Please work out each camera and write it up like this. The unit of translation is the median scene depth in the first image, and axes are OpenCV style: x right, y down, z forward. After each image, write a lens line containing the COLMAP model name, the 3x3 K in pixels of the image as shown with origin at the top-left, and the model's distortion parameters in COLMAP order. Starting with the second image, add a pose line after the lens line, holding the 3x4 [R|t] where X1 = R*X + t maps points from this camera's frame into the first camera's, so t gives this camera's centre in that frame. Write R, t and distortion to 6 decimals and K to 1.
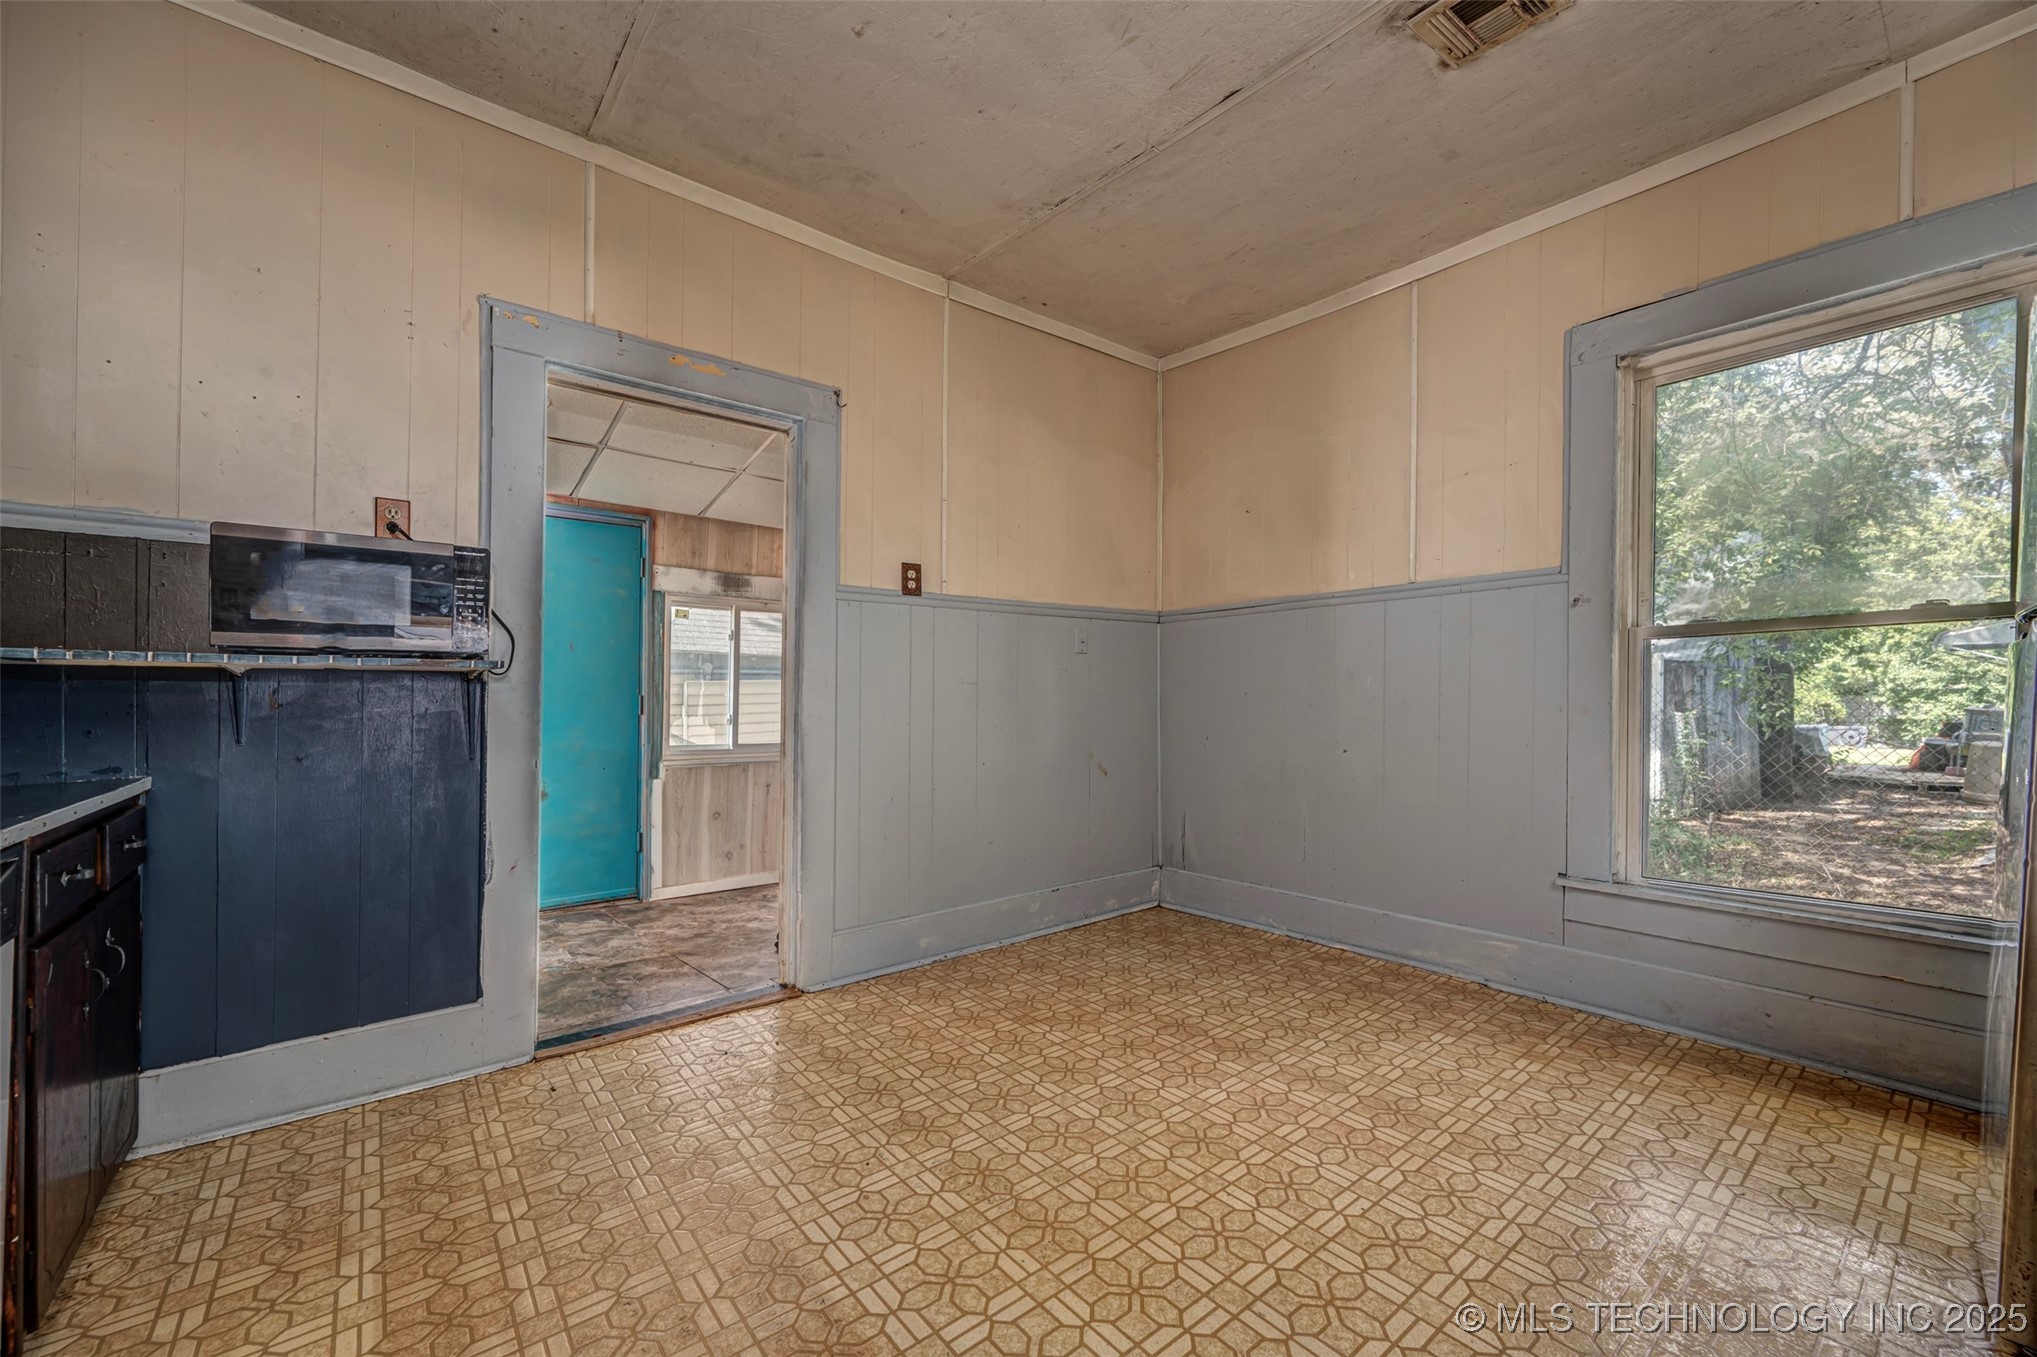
lens RADIAL K [[819.0, 0, 1027.7], [0, 819.0, 693.6], [0, 0, 1]] dist [-0.000186, -0.000321]
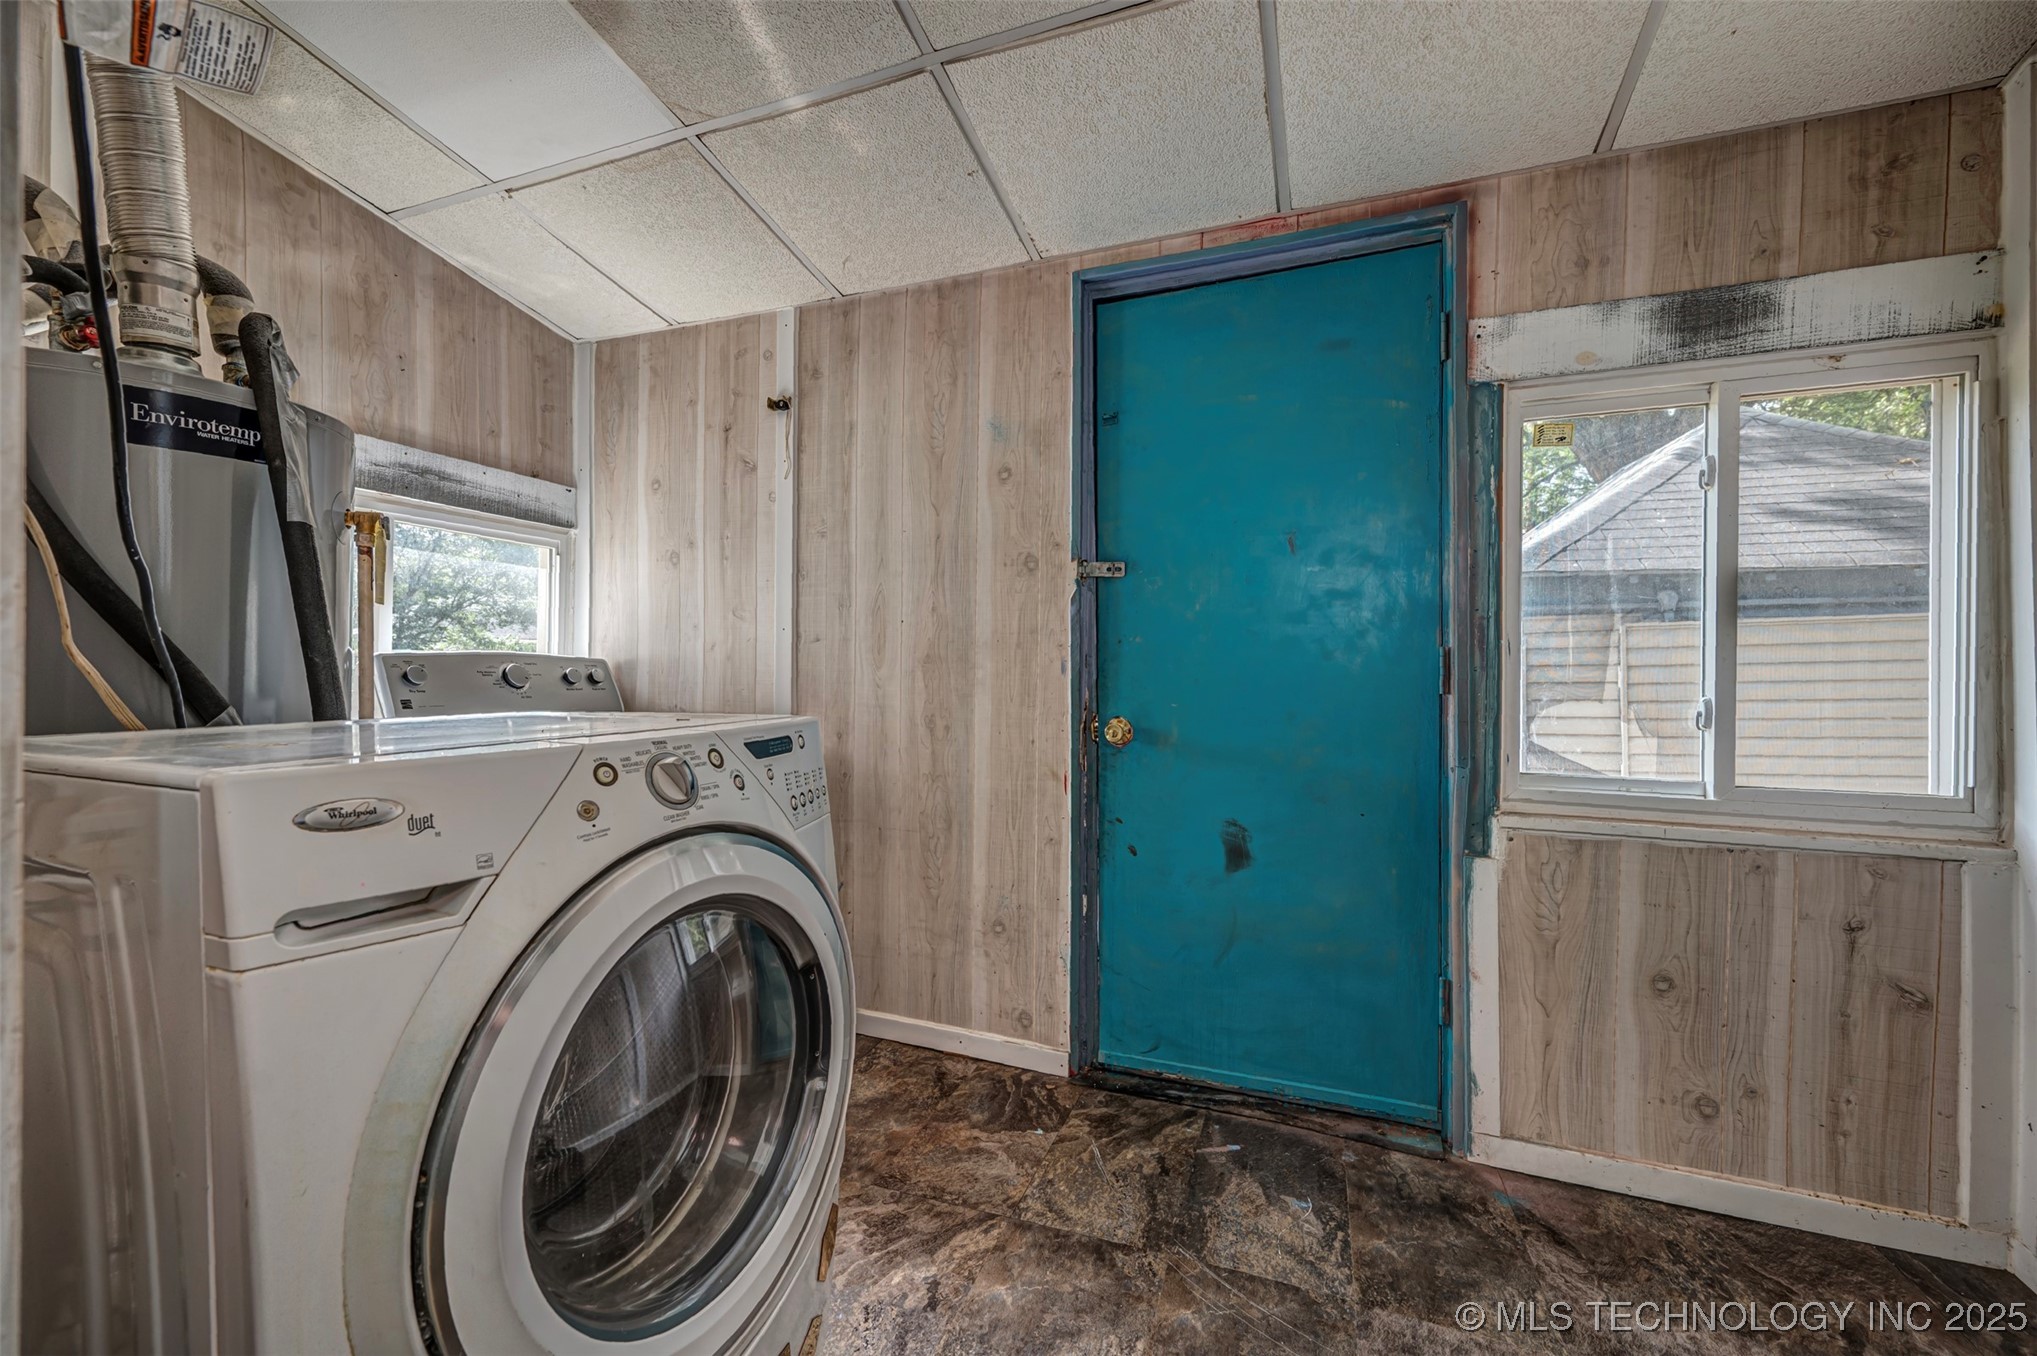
lens RADIAL K [[819.0, 0, 1051.2], [0, 819.0, 661.6], [0, 0, 1]] dist [-0.000186, -0.000321]
pose [[0.509347, -0.004184, -0.860551, -0.214216], [0.013659, 0.999902, 0.003223, 0.005410], [0.860453, -0.013395, 0.509354, 0.607731]]
